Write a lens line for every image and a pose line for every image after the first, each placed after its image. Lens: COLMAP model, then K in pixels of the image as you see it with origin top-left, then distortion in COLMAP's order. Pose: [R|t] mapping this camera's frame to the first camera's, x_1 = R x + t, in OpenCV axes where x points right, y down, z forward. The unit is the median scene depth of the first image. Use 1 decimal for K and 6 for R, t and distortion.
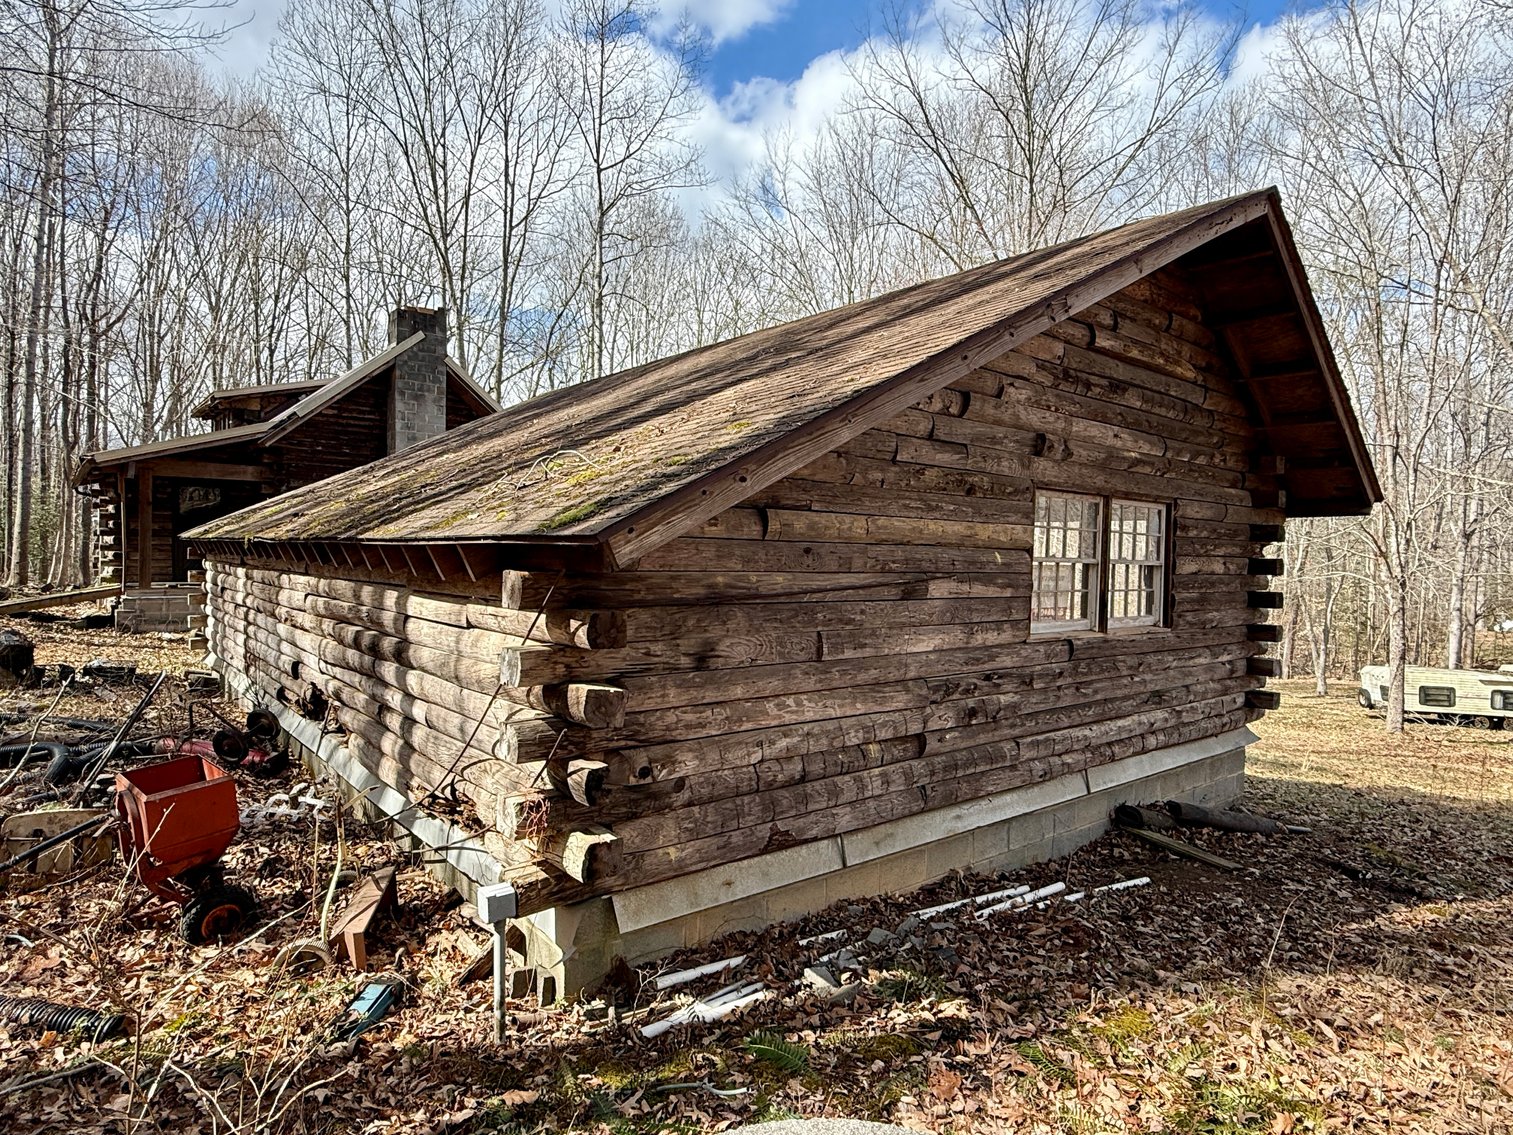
lens RADIAL K [[885.1, 0, 756.5], [0, 885.1, 567.5], [0, 0, 1]] dist [-0.002310, -0.000533]
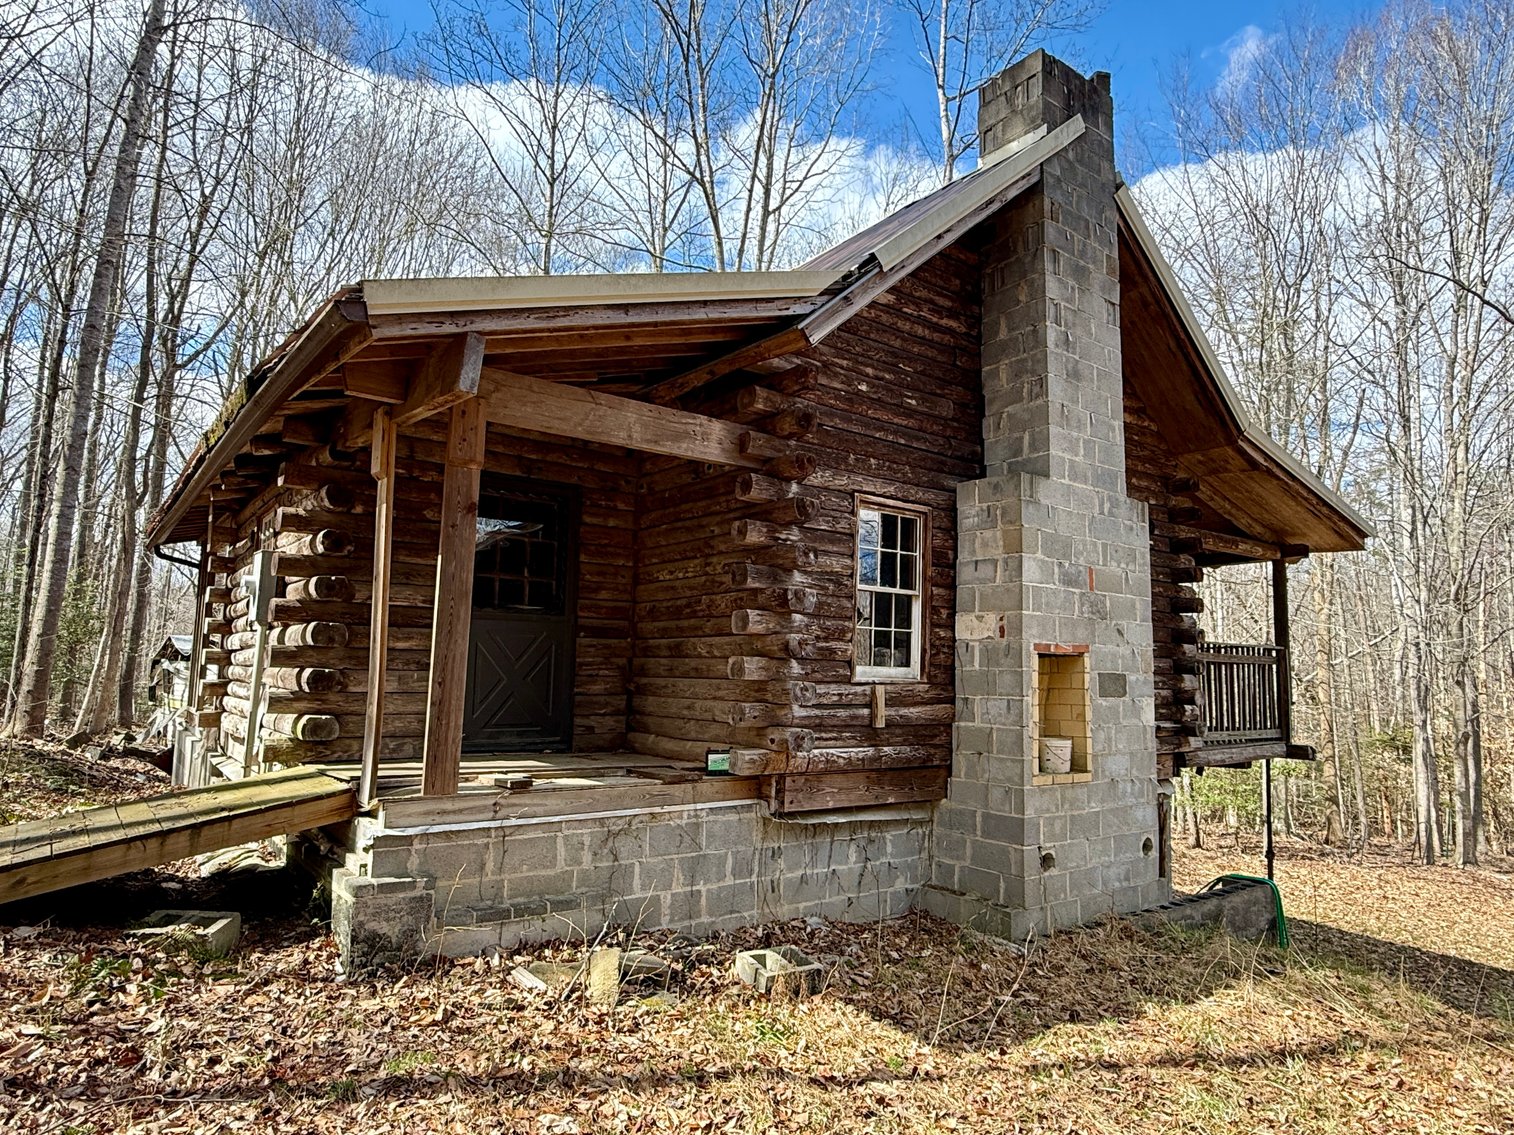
lens RADIAL K [[885.7, 0, 757.0], [0, 885.7, 567.5], [0, 0, 1]] dist [-0.002310, -0.000533]
pose [[0.999879, -0.006898, -0.013921, -0.533274], [0.004952, 0.990801, -0.135233, -0.010059], [0.014726, 0.135147, 0.990716, 0.641107]]
